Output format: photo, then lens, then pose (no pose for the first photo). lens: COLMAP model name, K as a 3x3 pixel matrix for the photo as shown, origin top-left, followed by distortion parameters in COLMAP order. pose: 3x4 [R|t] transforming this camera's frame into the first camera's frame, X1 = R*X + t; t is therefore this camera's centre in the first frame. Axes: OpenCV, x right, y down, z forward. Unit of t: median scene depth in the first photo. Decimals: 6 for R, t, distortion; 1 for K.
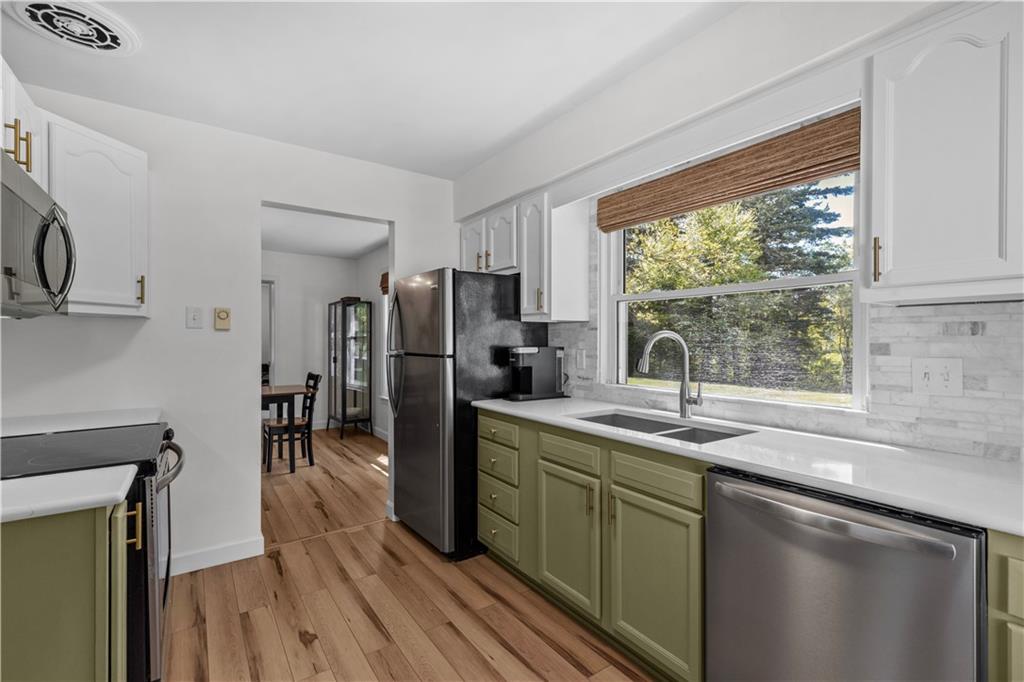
lens RADIAL K [[461.4, 0, 513.5], [0, 461.4, 347.3], [0, 0, 1]] dist [-0.000109, 0.000251]
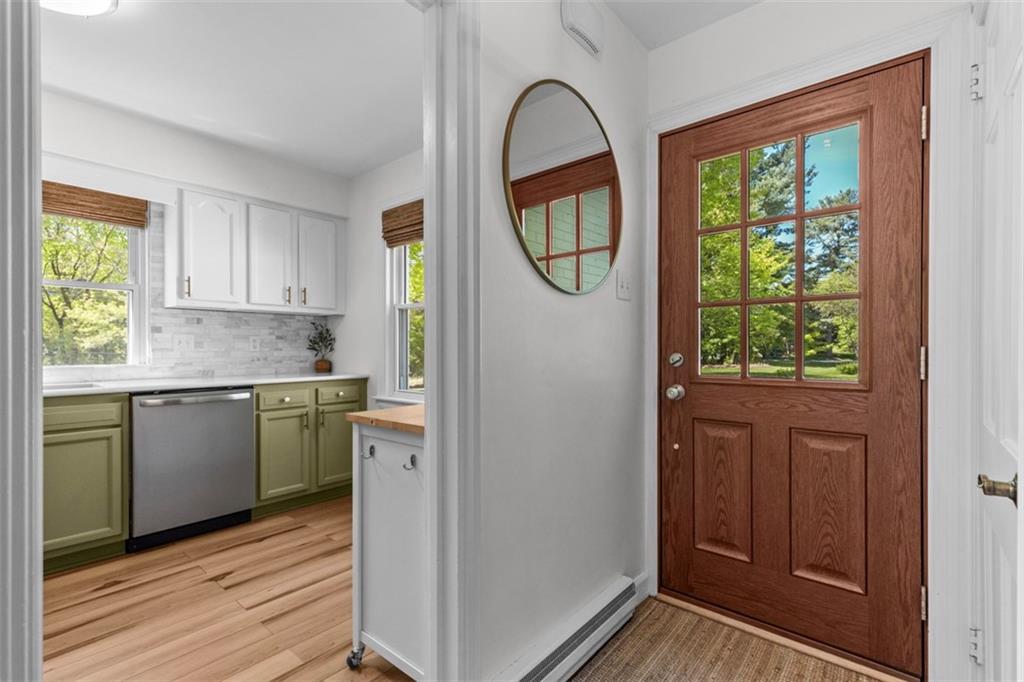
lens RADIAL K [[461.4, 0, 513.5], [0, 461.4, 347.3], [0, 0, 1]] dist [-0.000109, 0.000251]
pose [[-0.254843, 0.000053, 0.966982, -1.471837], [0.014560, 0.999887, 0.003782, 0.094809], [-0.966873, 0.015044, -0.254815, 0.071952]]
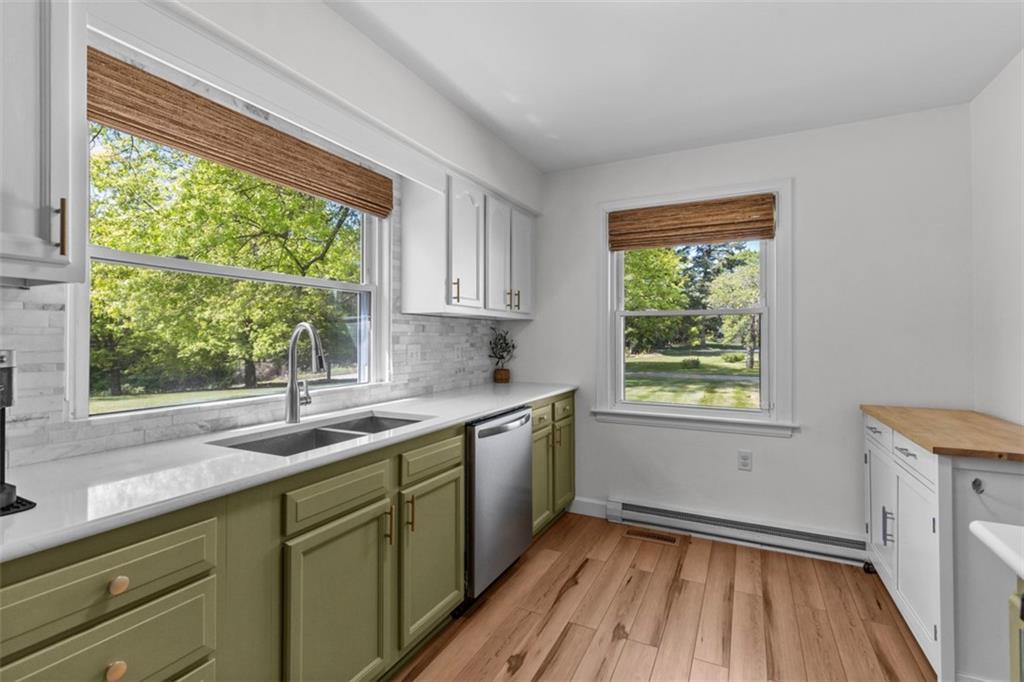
lens RADIAL K [[462.0, 0, 513.7], [0, 462.0, 332.4], [0, 0, 1]] dist [-0.001204, -0.000723]
pose [[-0.472551, 0.008334, 0.881264, -0.816429], [0.011130, 0.999932, -0.003488, -0.011551], [-0.881233, 0.008160, -0.472611, 1.455687]]
